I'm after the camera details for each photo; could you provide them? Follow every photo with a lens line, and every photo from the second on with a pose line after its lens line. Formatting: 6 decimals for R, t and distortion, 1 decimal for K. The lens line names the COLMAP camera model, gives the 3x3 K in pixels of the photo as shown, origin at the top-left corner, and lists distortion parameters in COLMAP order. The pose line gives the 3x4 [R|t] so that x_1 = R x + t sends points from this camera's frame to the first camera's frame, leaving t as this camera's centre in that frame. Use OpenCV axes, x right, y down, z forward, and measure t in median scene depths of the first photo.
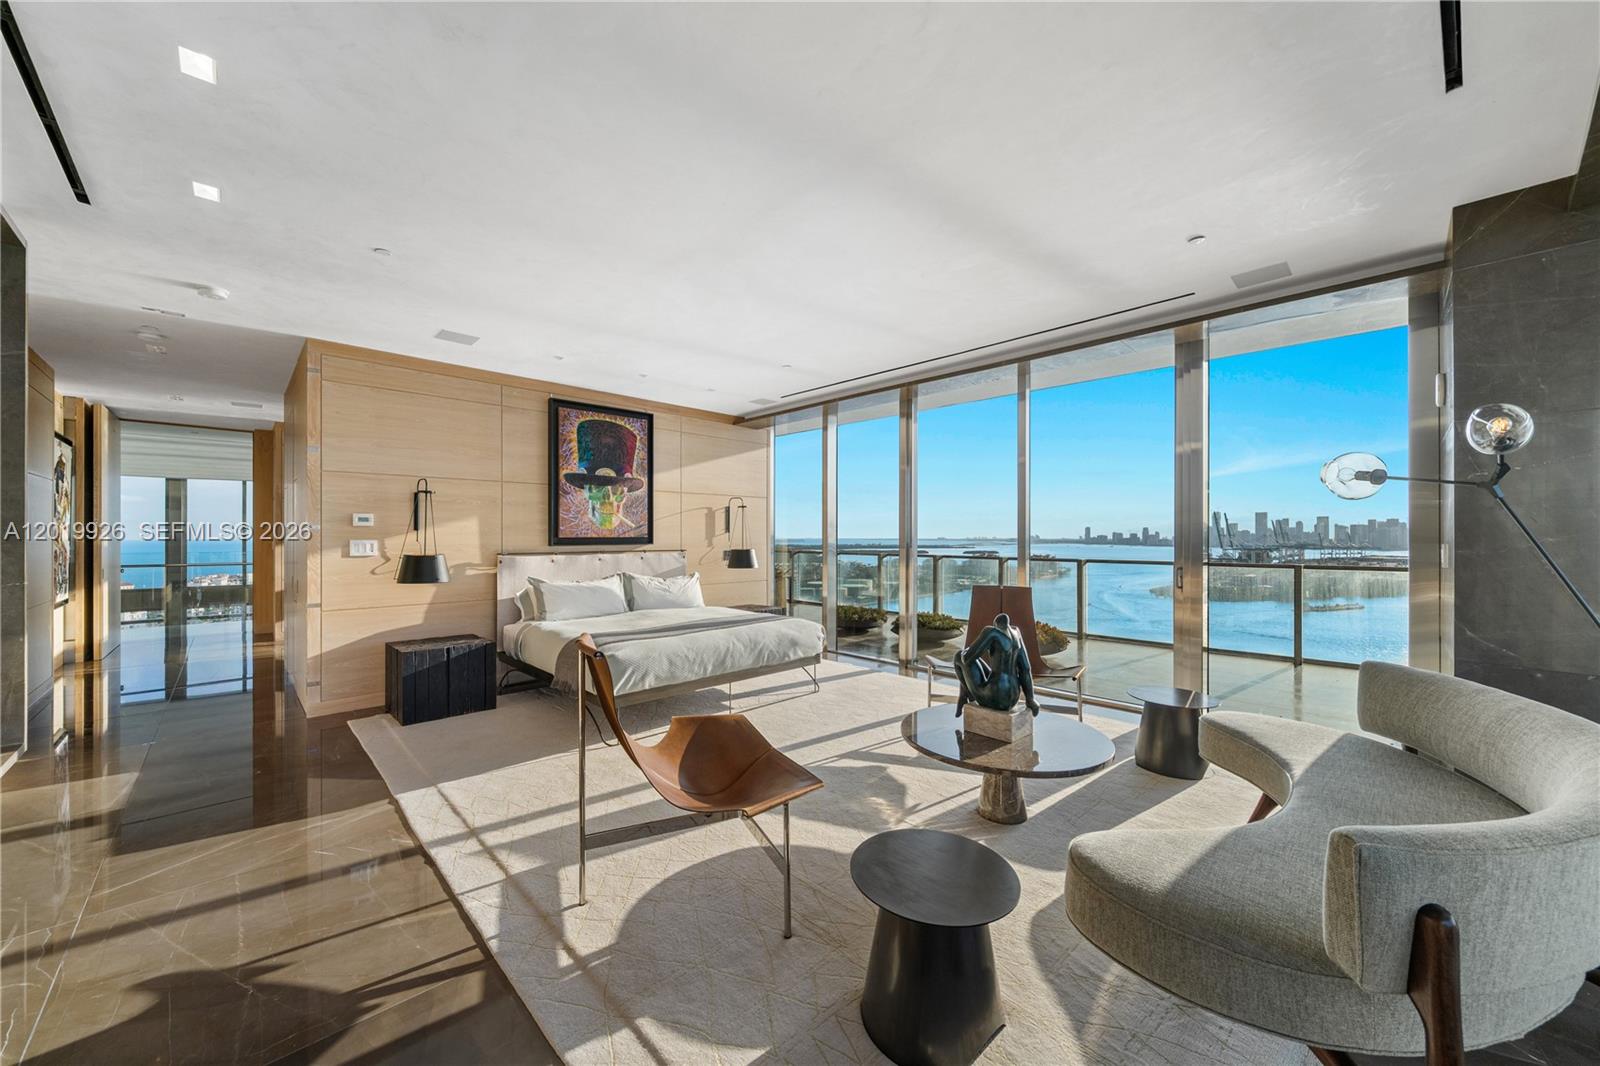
lens RADIAL K [[602.7, 0, 803.2], [0, 602.7, 538.7], [0, 0, 1]] dist [0.000267, 0.000005]
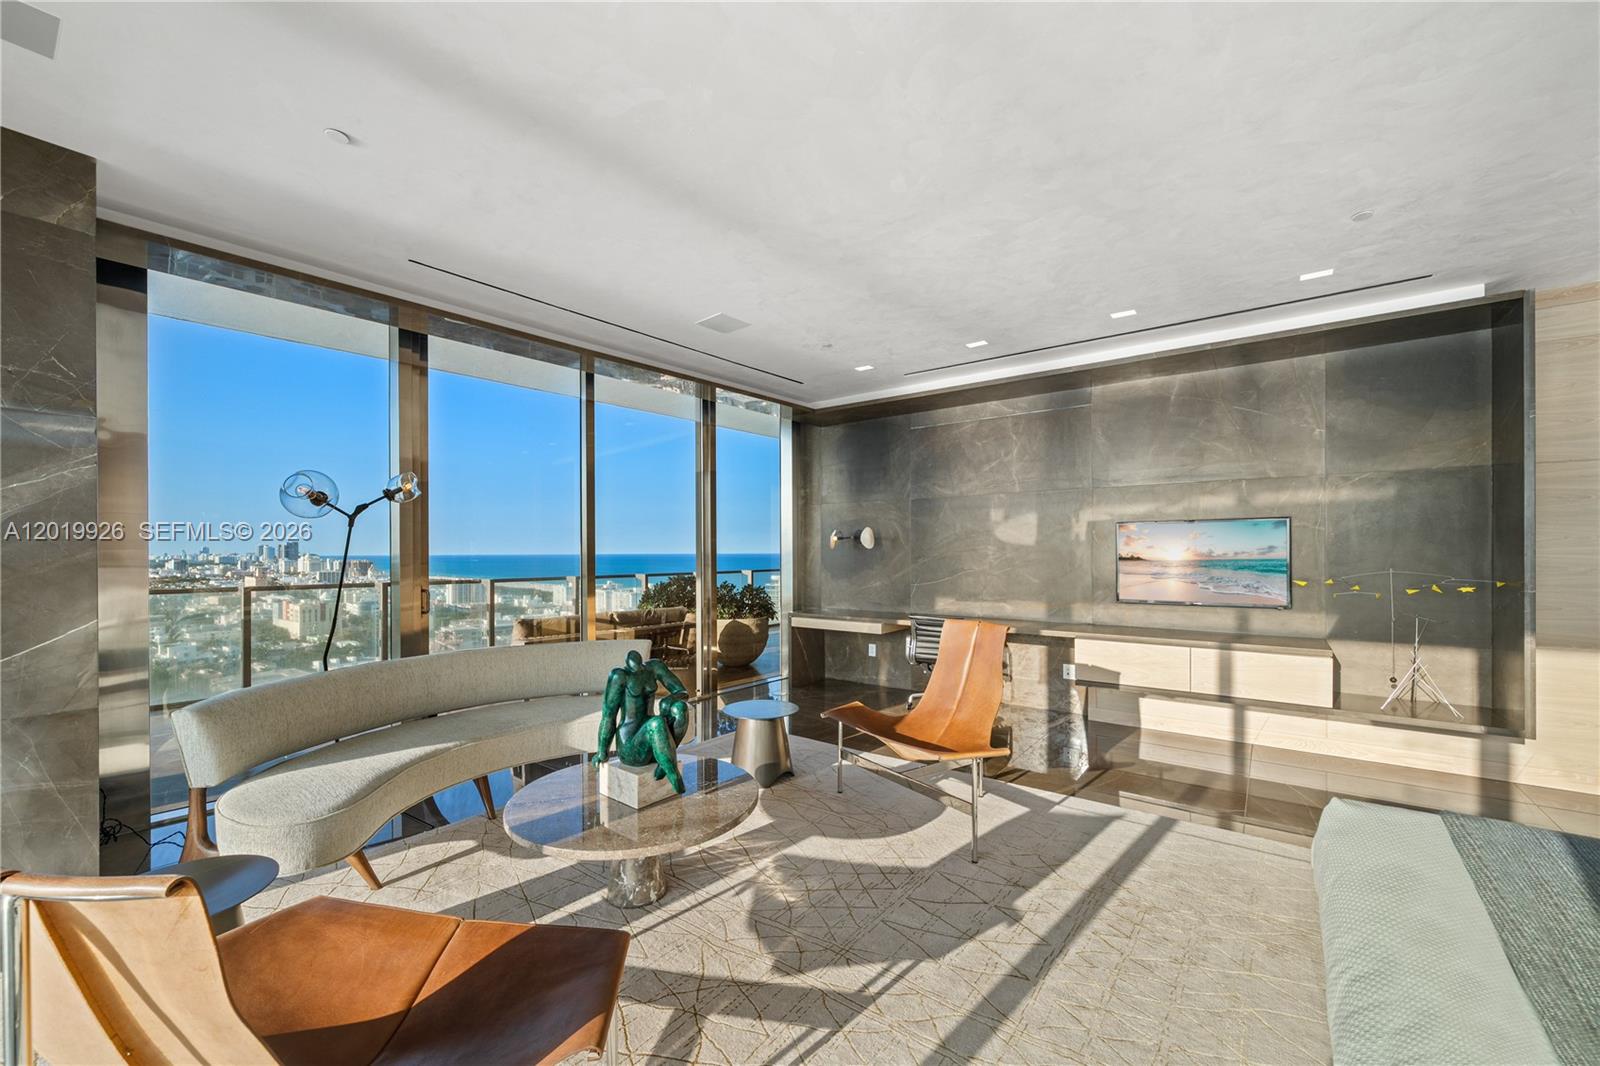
lens RADIAL K [[602.7, 0, 803.2], [0, 602.7, 538.7], [0, 0, 1]] dist [0.000267, 0.000005]
pose [[-0.986952, 0.005040, -0.160935, 0.227149], [0.004957, 0.999987, 0.000918, -0.029820], [0.160937, 0.000109, -0.986965, 1.773499]]
